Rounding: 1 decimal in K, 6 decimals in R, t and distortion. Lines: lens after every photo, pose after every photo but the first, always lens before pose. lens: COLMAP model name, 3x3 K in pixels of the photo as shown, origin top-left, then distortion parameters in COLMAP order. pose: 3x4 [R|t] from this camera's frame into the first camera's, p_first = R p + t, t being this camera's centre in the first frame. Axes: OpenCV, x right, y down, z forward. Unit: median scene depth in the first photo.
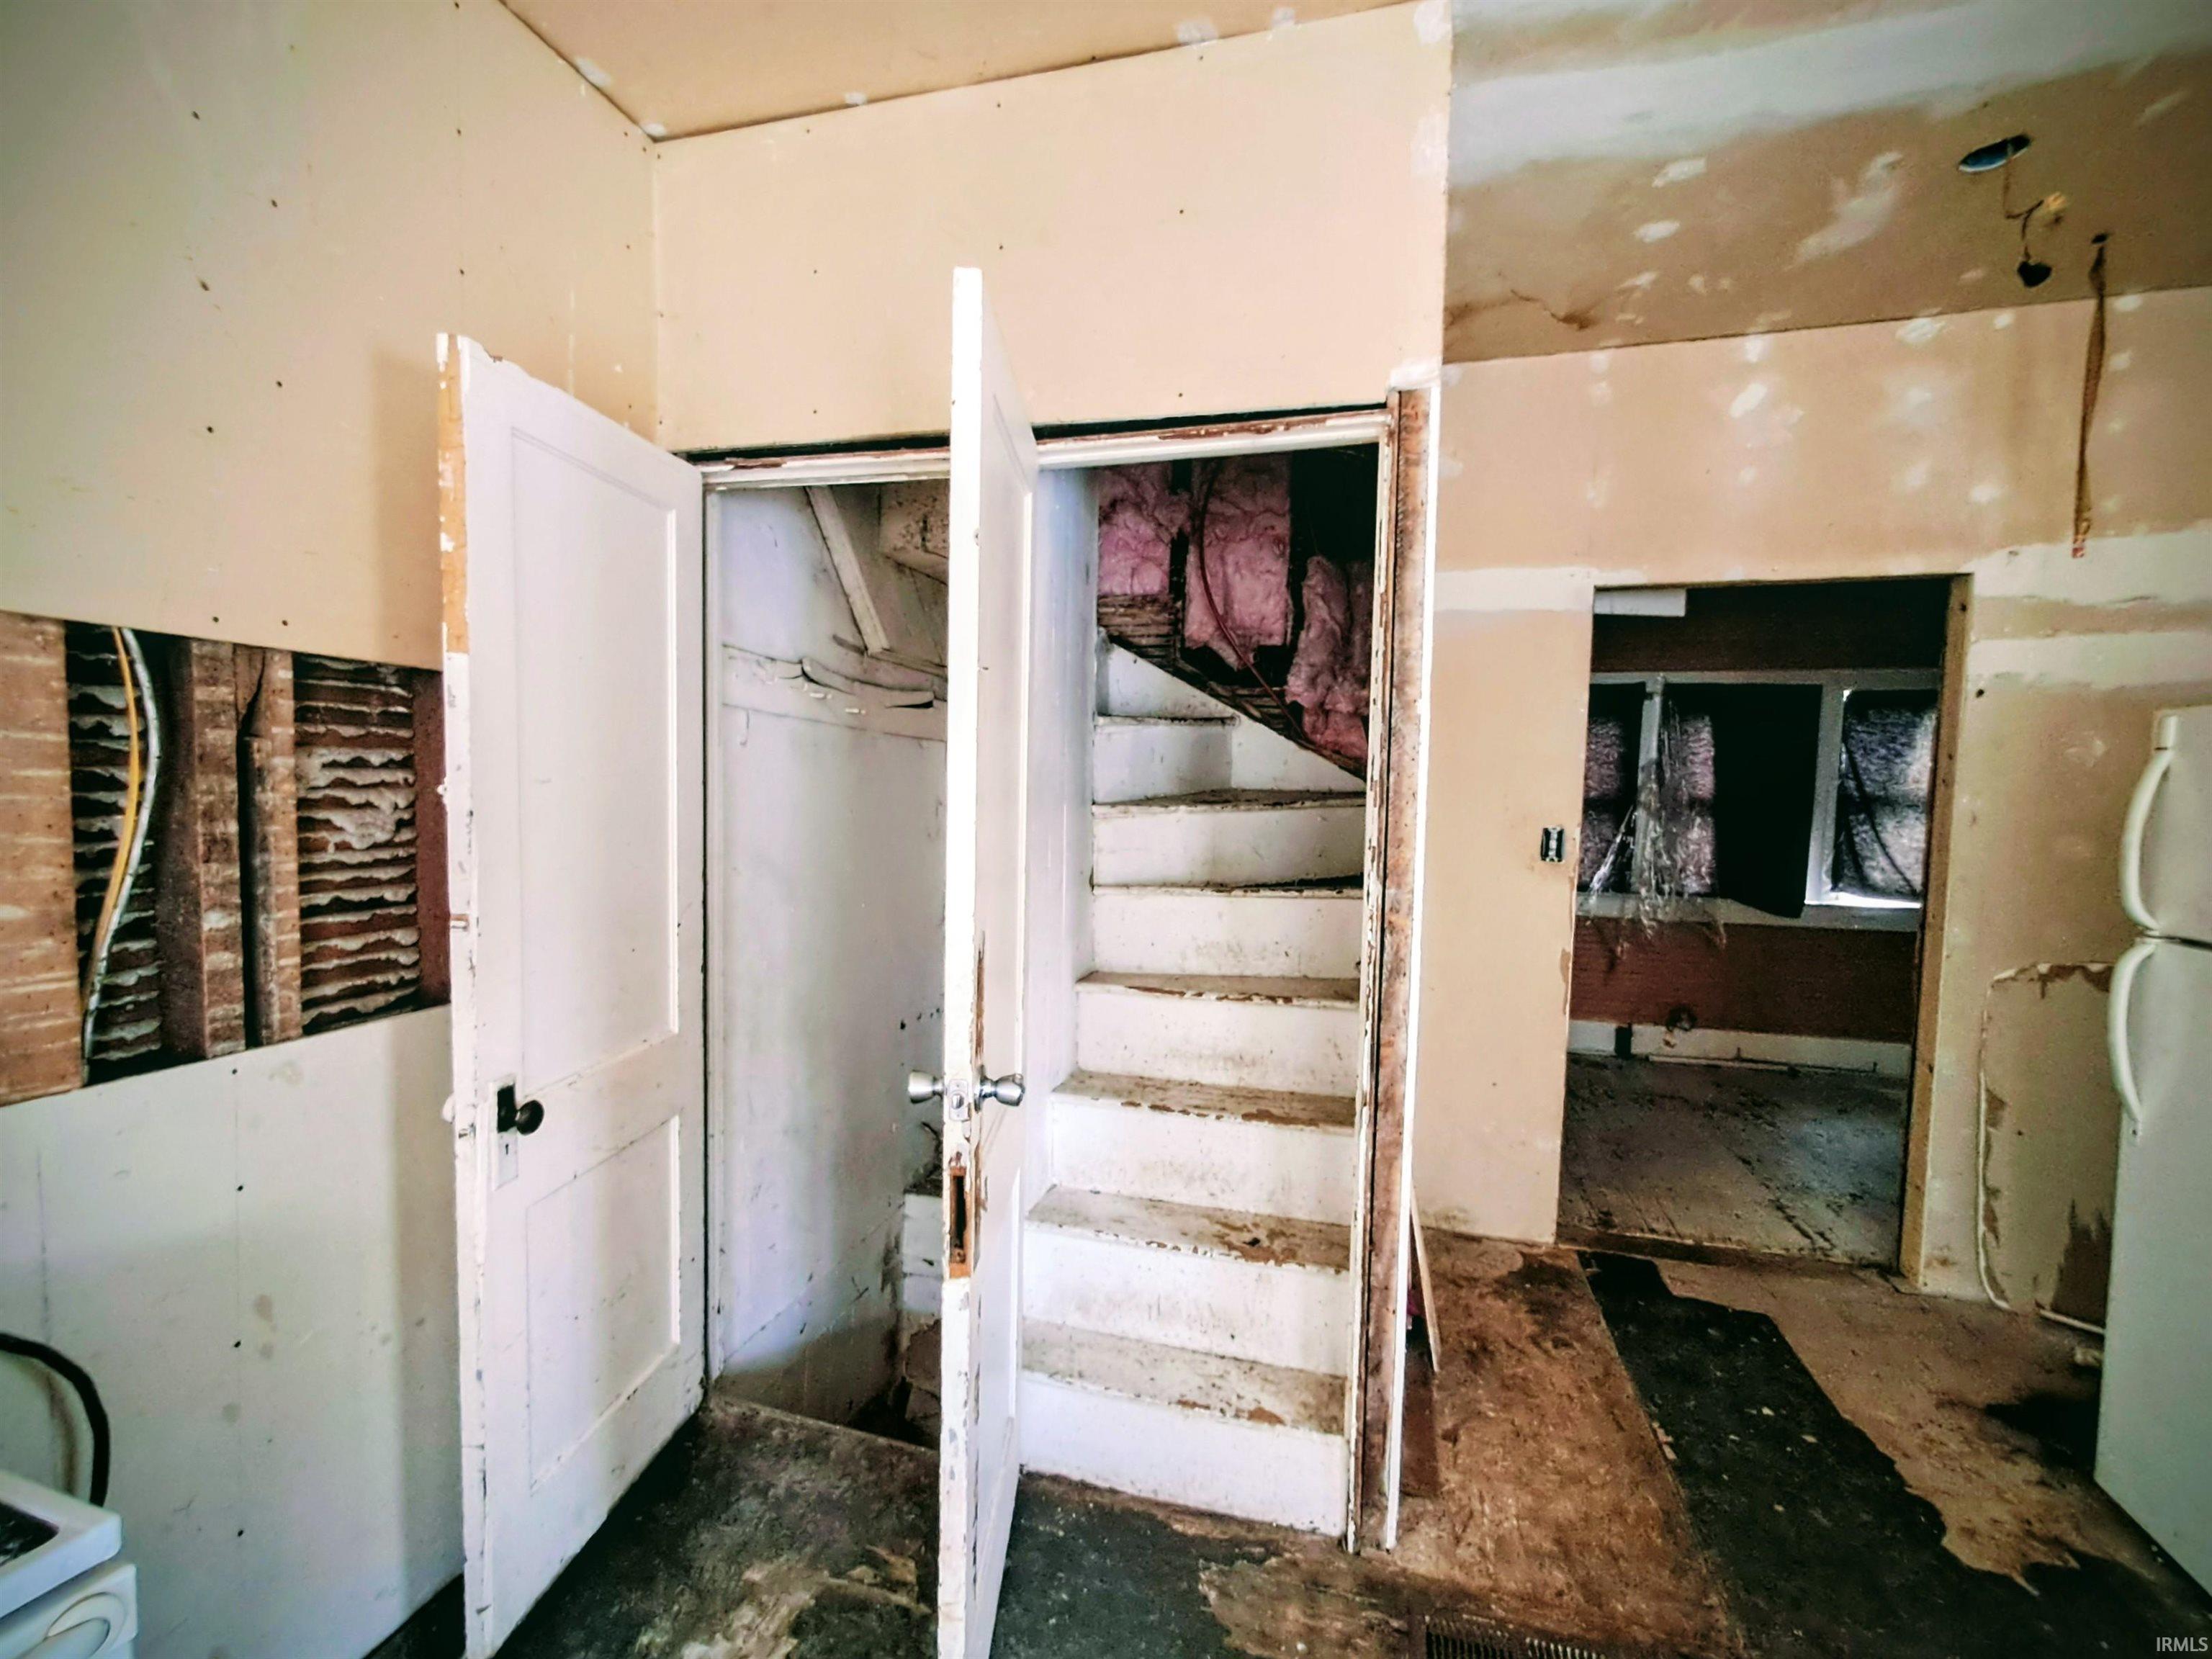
lens RADIAL K [[1014.2, 0, 1095.5], [0, 1014.2, 850.1], [0, 0, 1]] dist [0.007552, -0.001170]
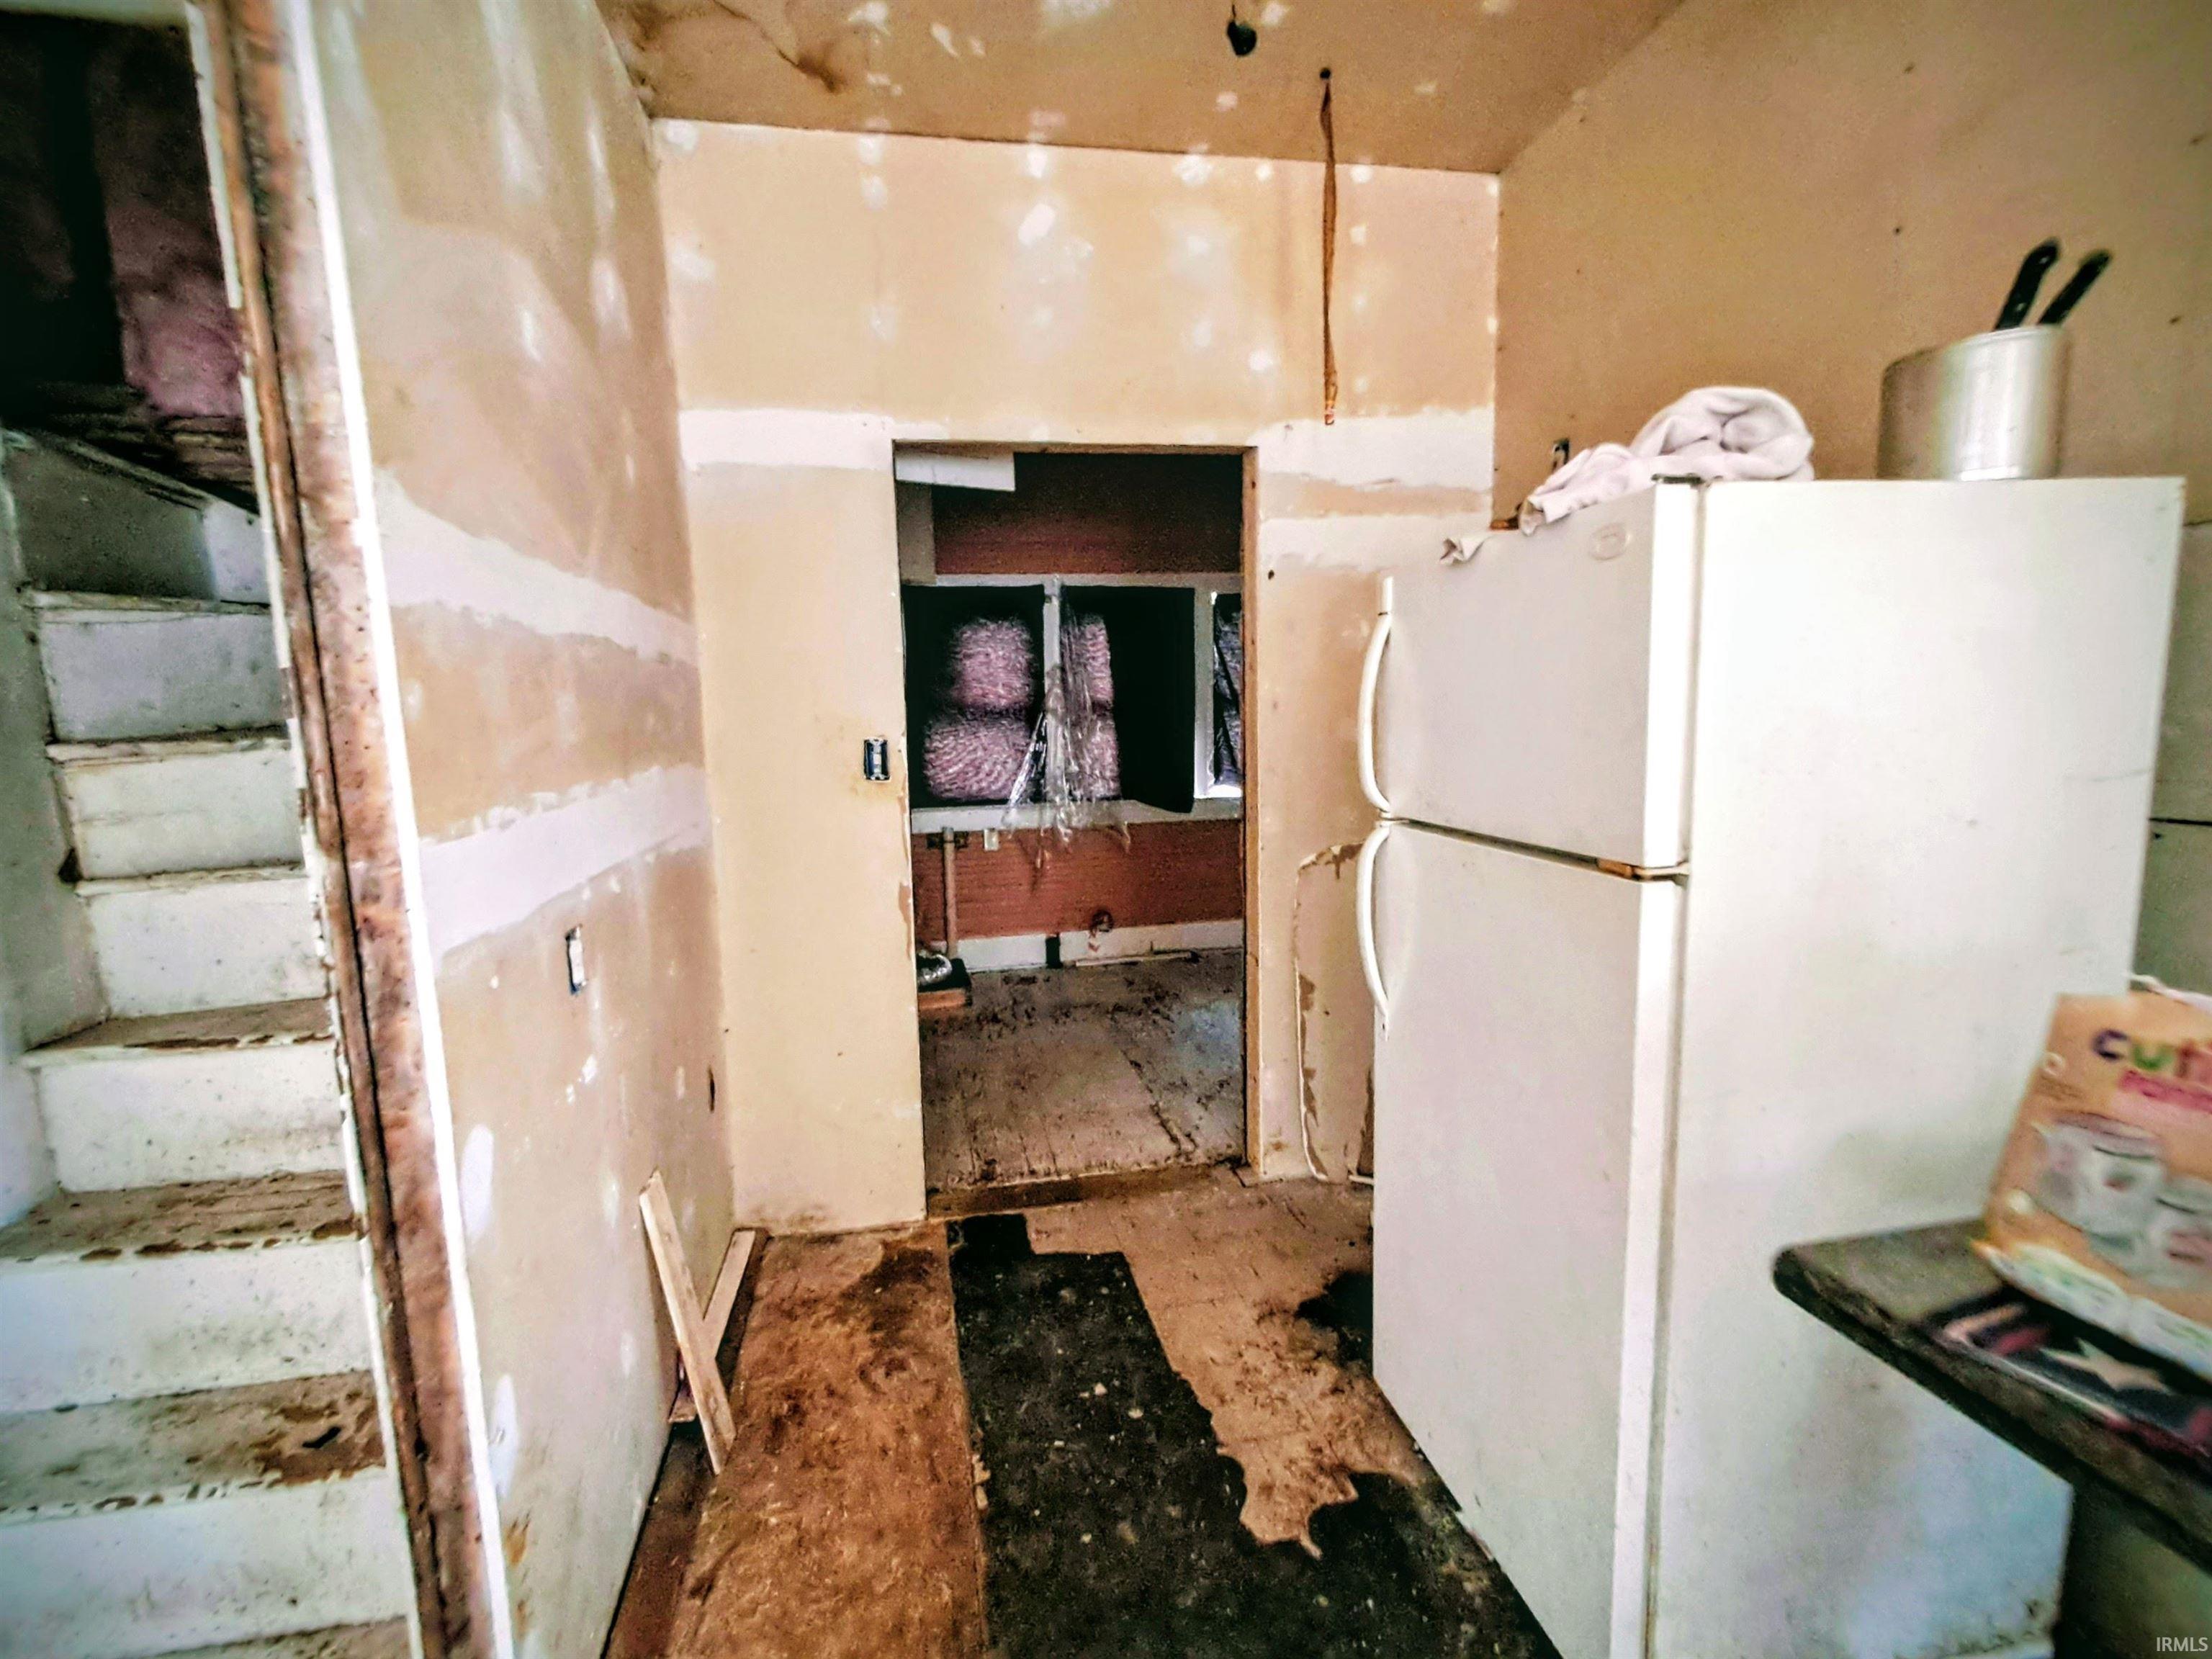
lens RADIAL K [[1014.2, 0, 1093.8], [0, 1014.2, 845.1], [0, 0, 1]] dist [0.007552, -0.001170]
pose [[0.892595, -0.102393, 0.439079, 0.268435], [0.072107, 0.993755, 0.085159, 0.007002], [-0.445057, -0.044352, 0.894403, 0.201353]]
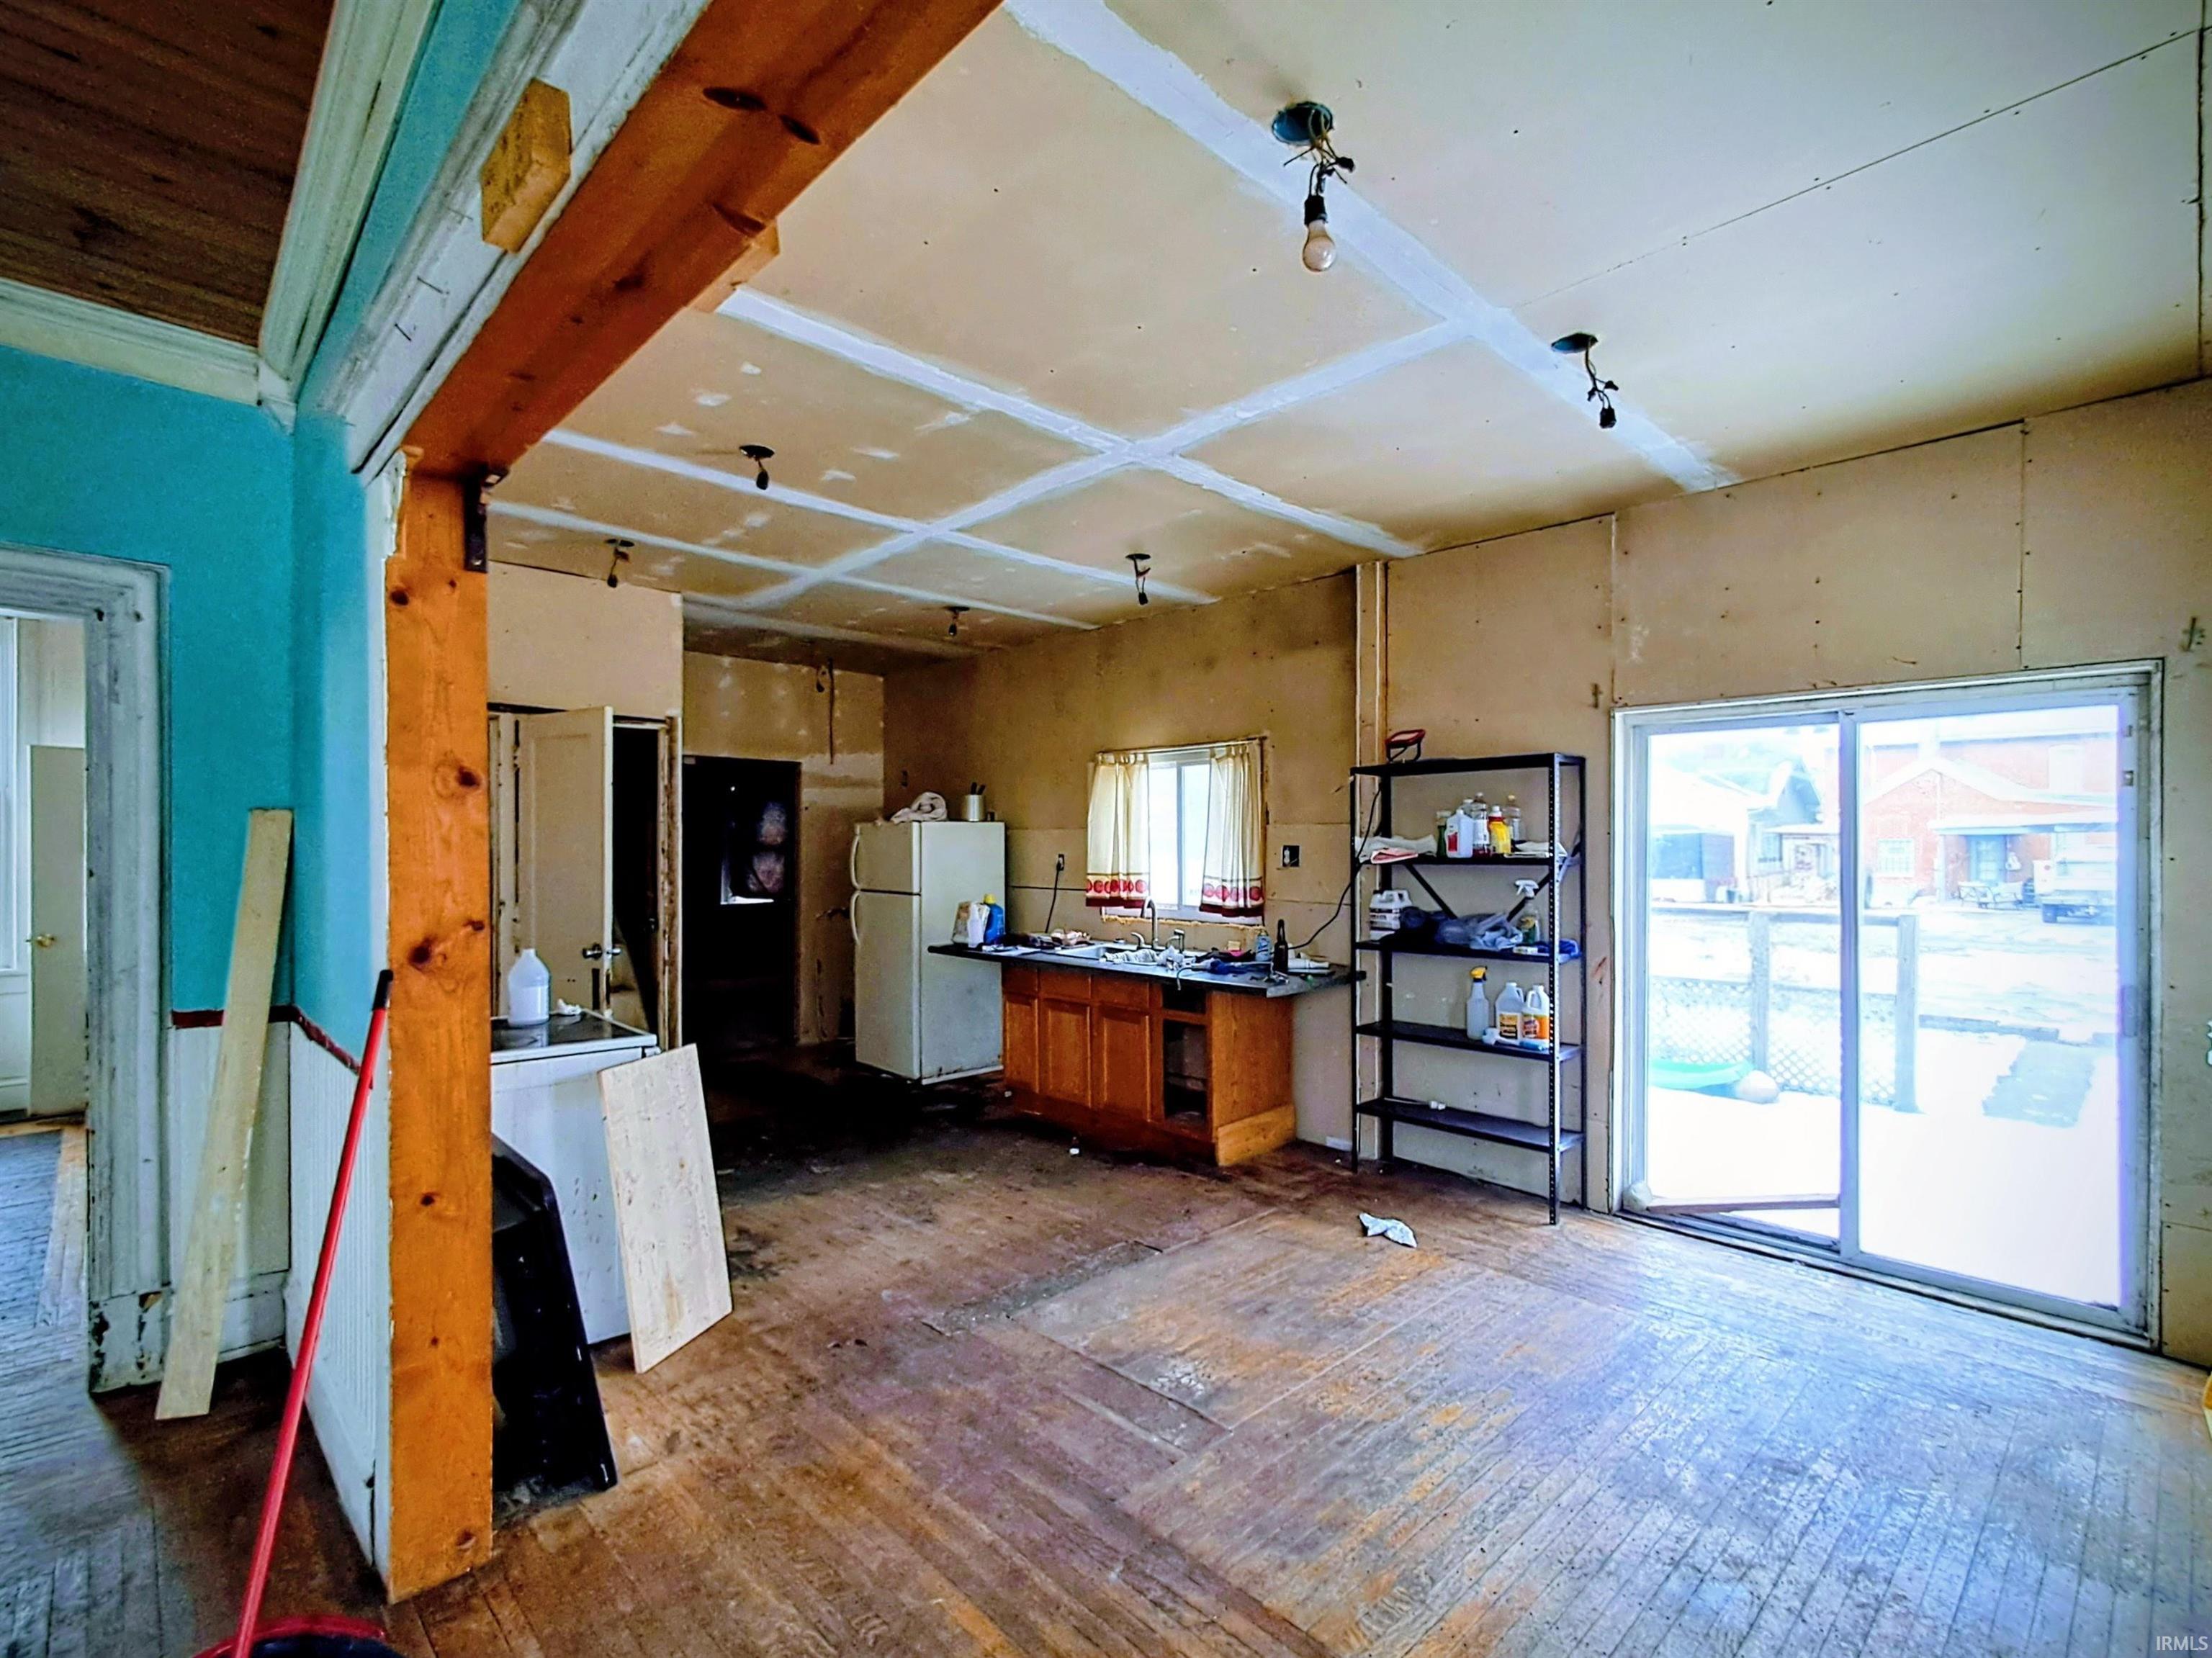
lens RADIAL K [[1014.1, 0, 1090.6], [0, 1014.1, 852.9], [0, 0, 1]] dist [0.007552, -0.001170]
pose [[0.508182, -0.023138, 0.860939, -1.018767], [0.057320, 0.998331, -0.007004, 0.019547], [-0.859340, 0.052909, 0.508660, -0.958695]]
